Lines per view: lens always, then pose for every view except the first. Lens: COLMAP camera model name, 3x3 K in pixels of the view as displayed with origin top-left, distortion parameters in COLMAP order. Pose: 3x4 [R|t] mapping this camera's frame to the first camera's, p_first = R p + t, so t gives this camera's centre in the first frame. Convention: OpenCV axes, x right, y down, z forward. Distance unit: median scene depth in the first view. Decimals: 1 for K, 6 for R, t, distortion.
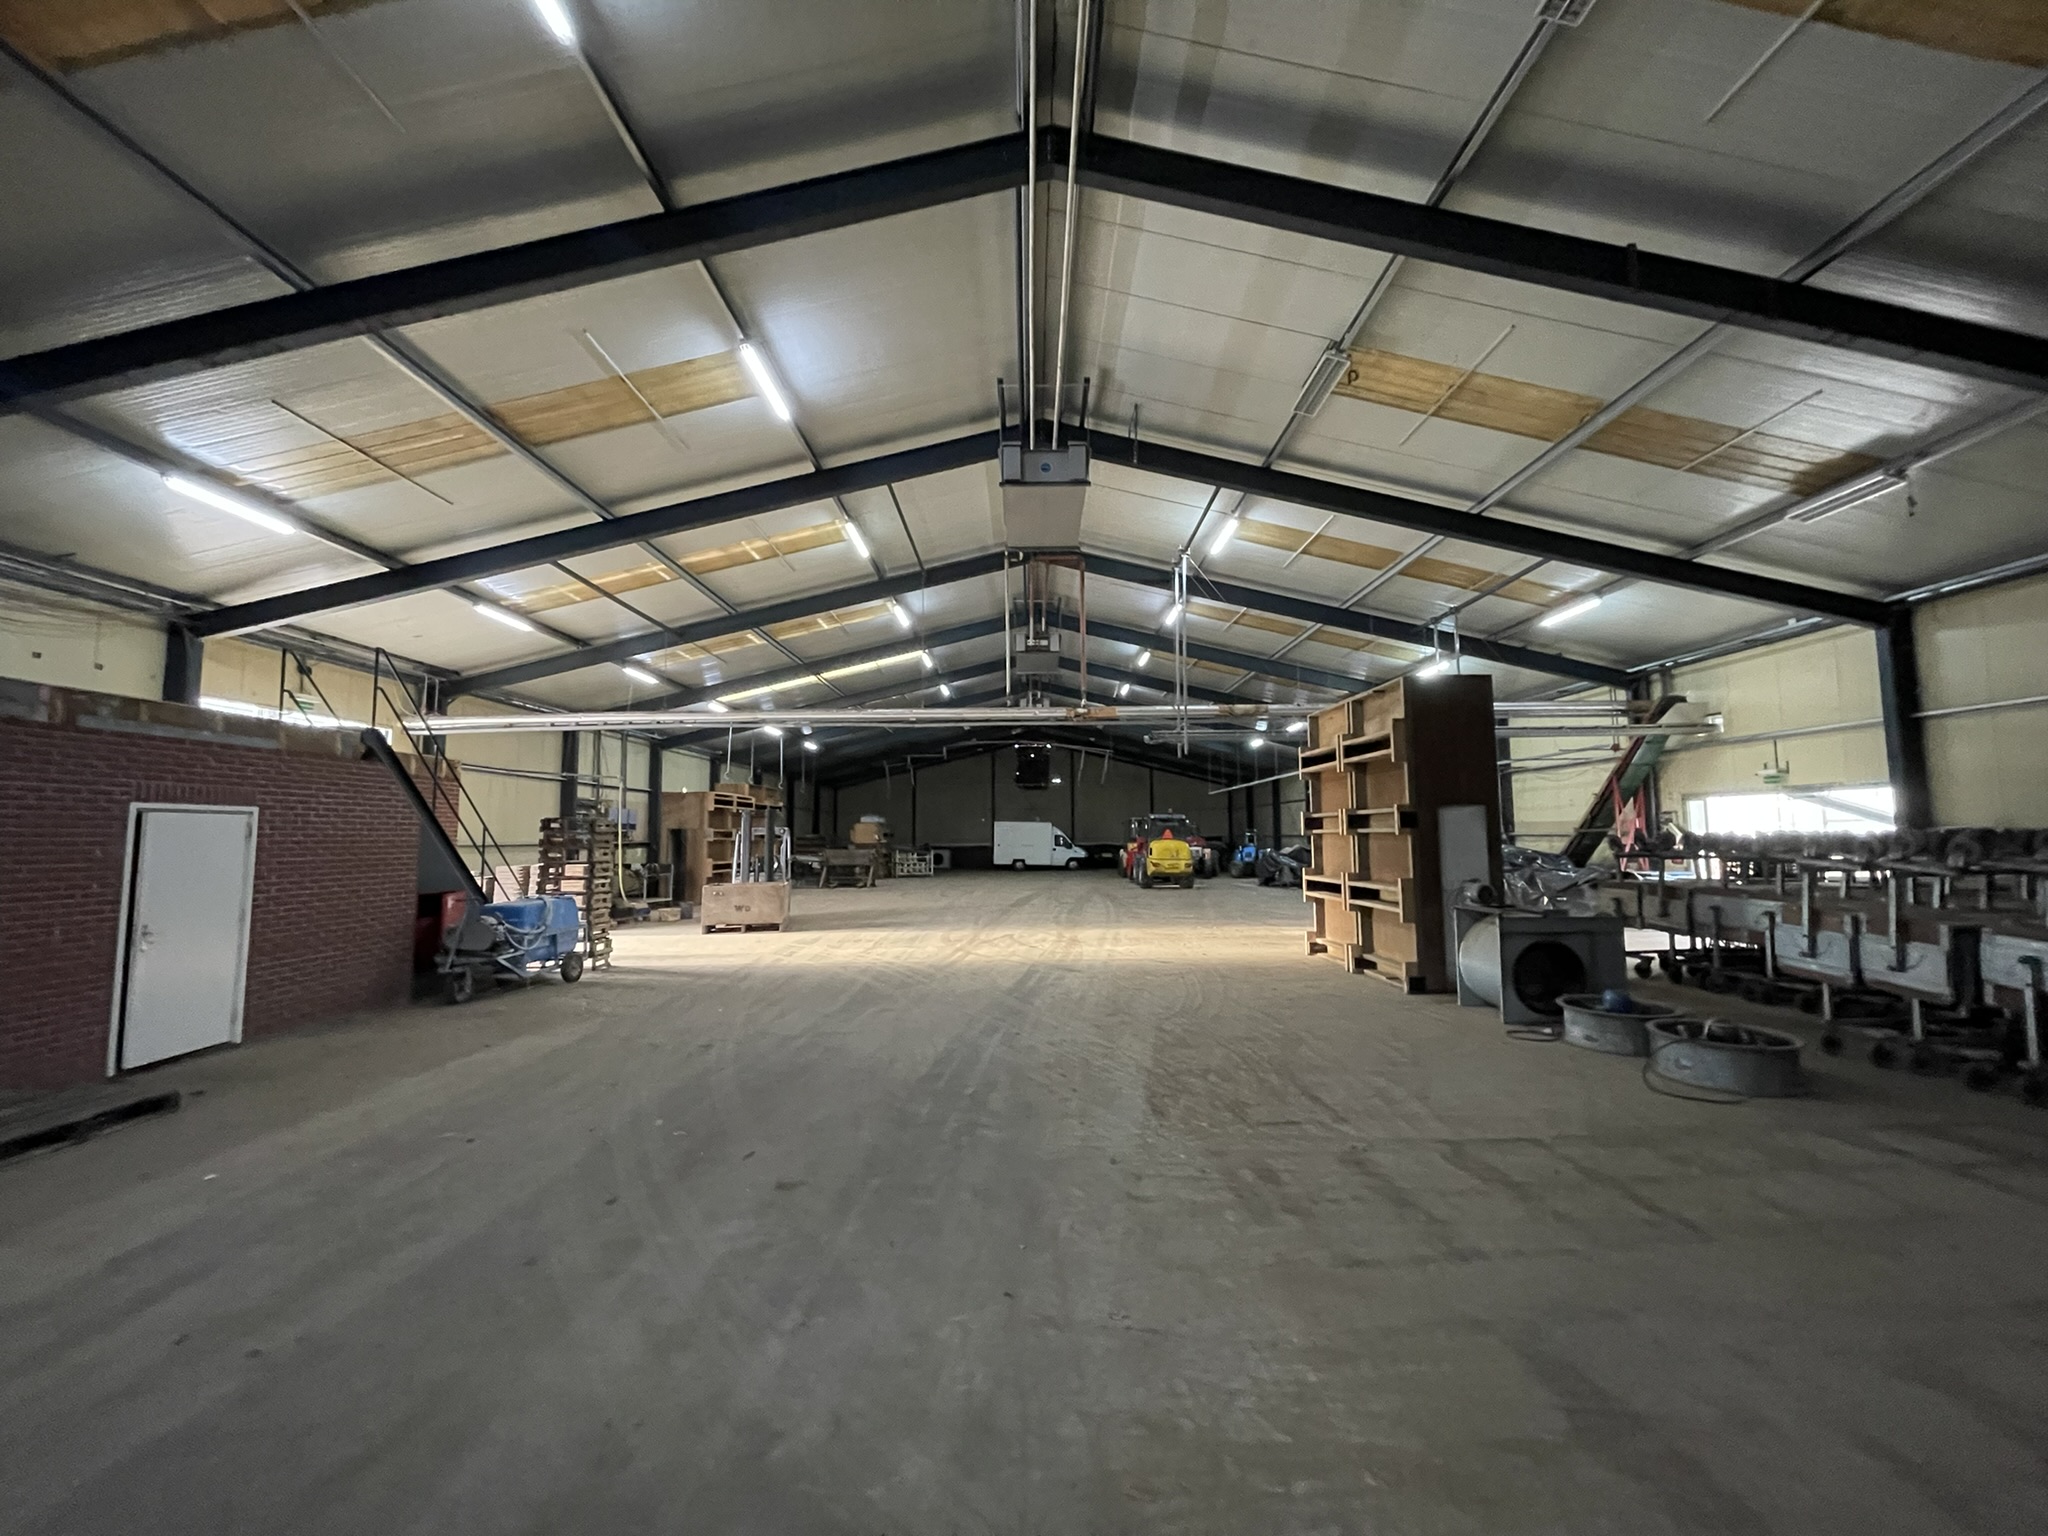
lens RADIAL K [[815.3, 0, 1024.0], [0, 815.3, 768.0], [0, 0, 1]] dist [0.000778, -0.000274]
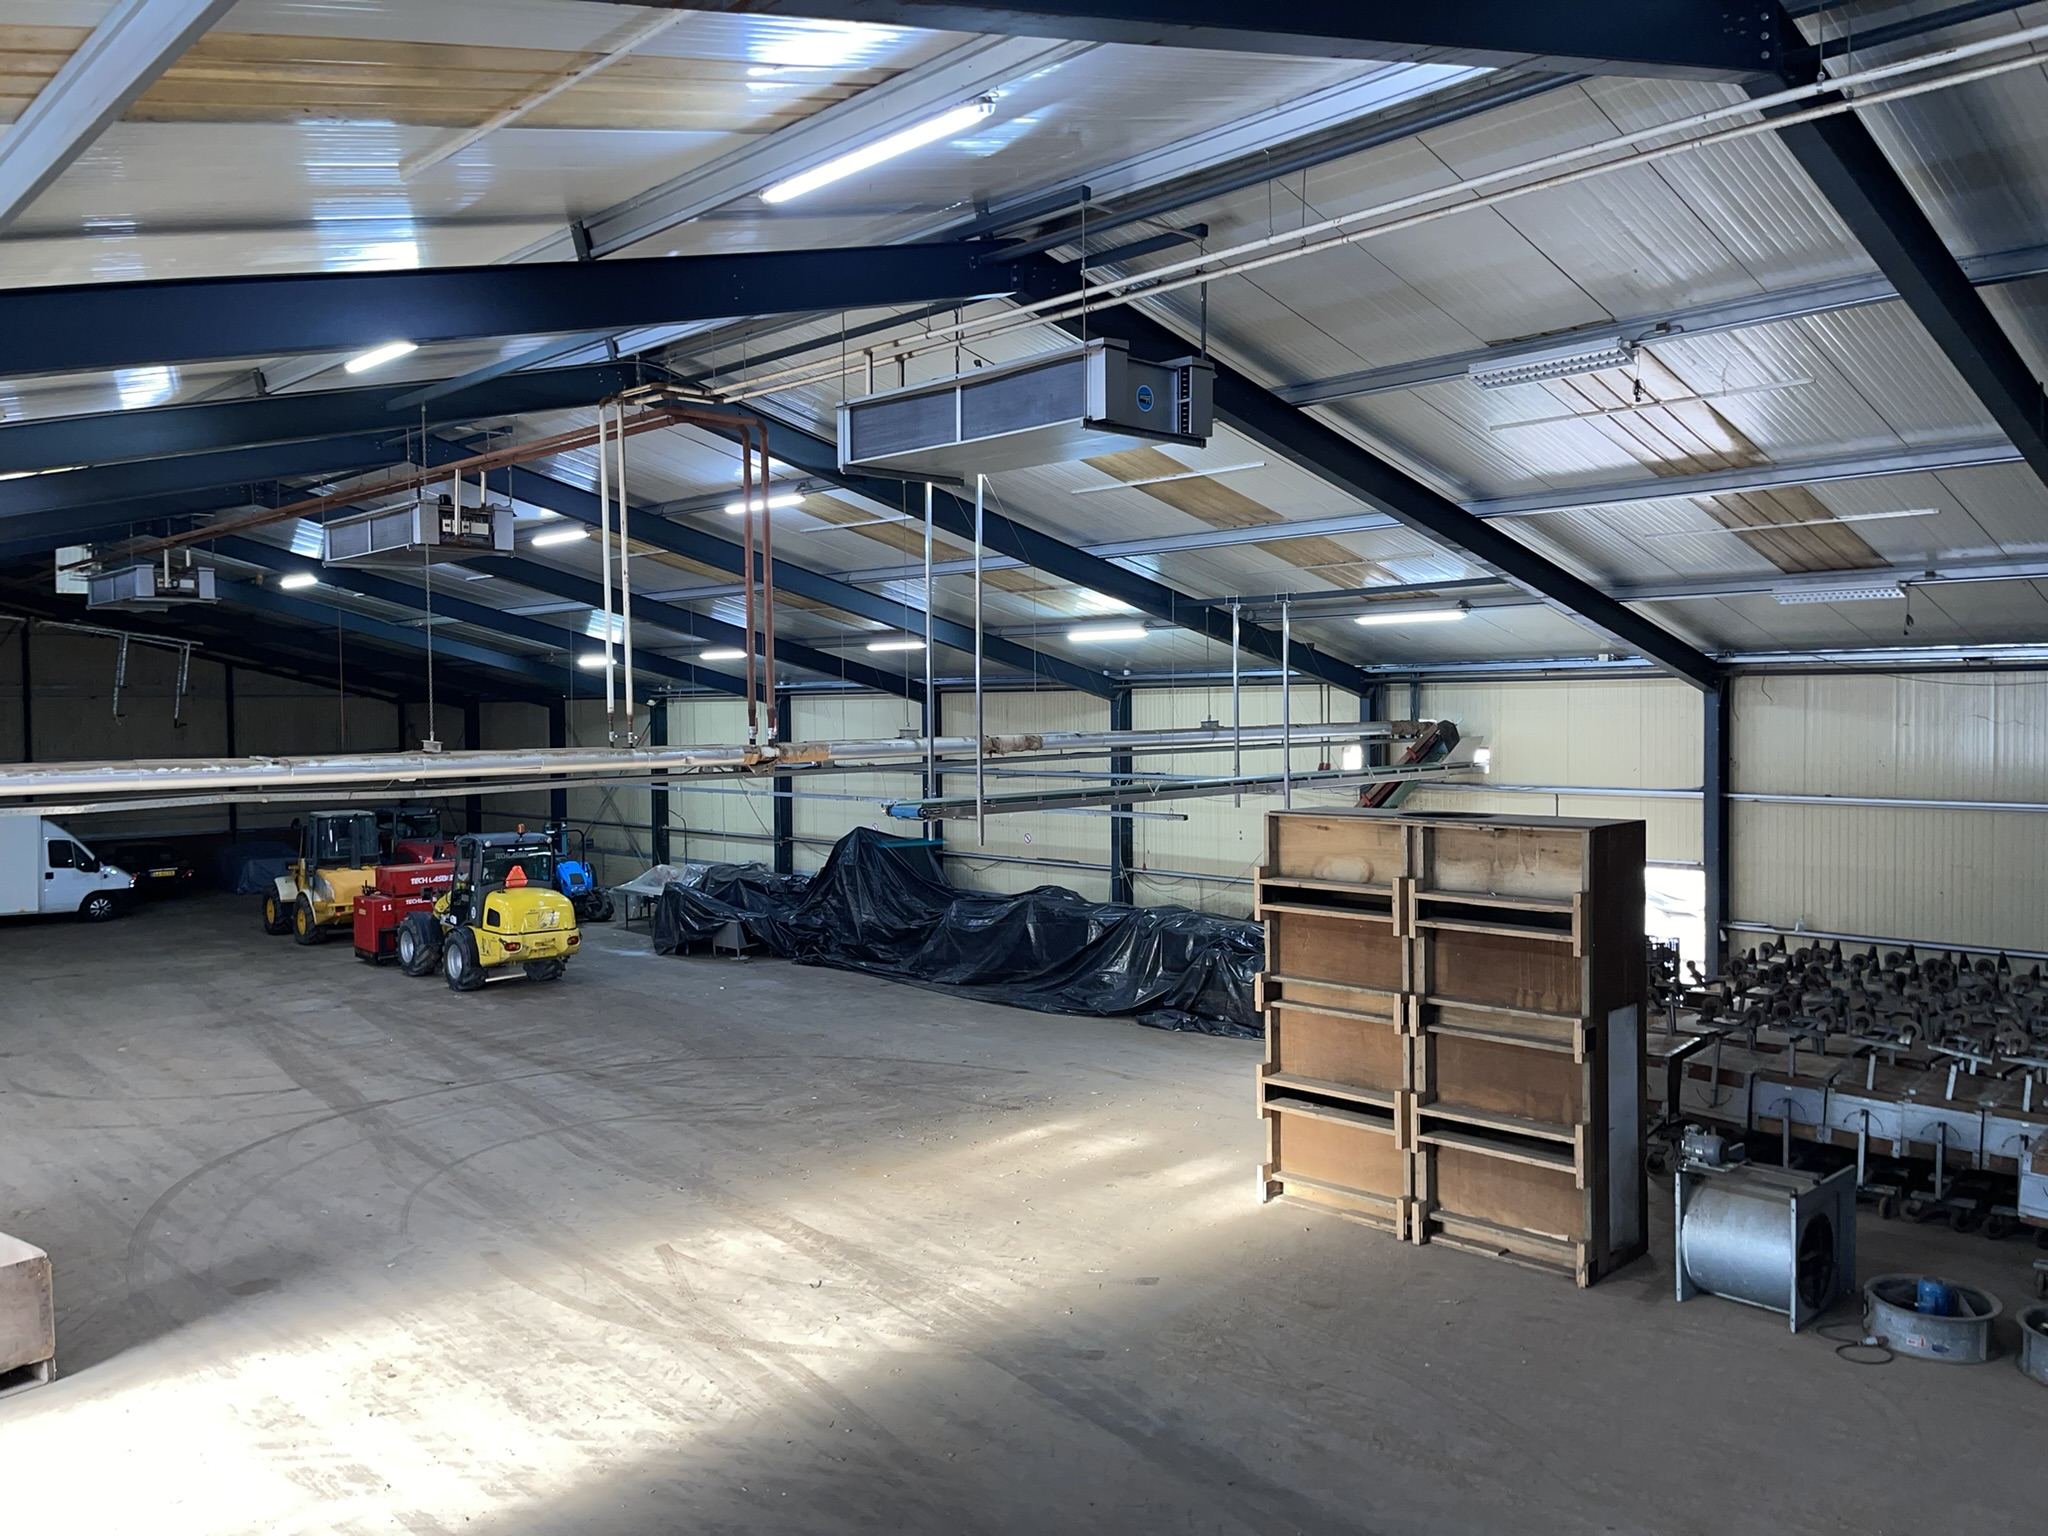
lens RADIAL K [[1567.0, 0, 1024.0], [0, 1567.0, 768.0], [0, 0, 1]] dist [0.019093, -0.003519]
pose [[0.718181, -0.027742, 0.695303, -0.604004], [-0.051124, 0.994401, 0.092482, -0.201601], [-0.693976, -0.101966, 0.712742, 0.304171]]
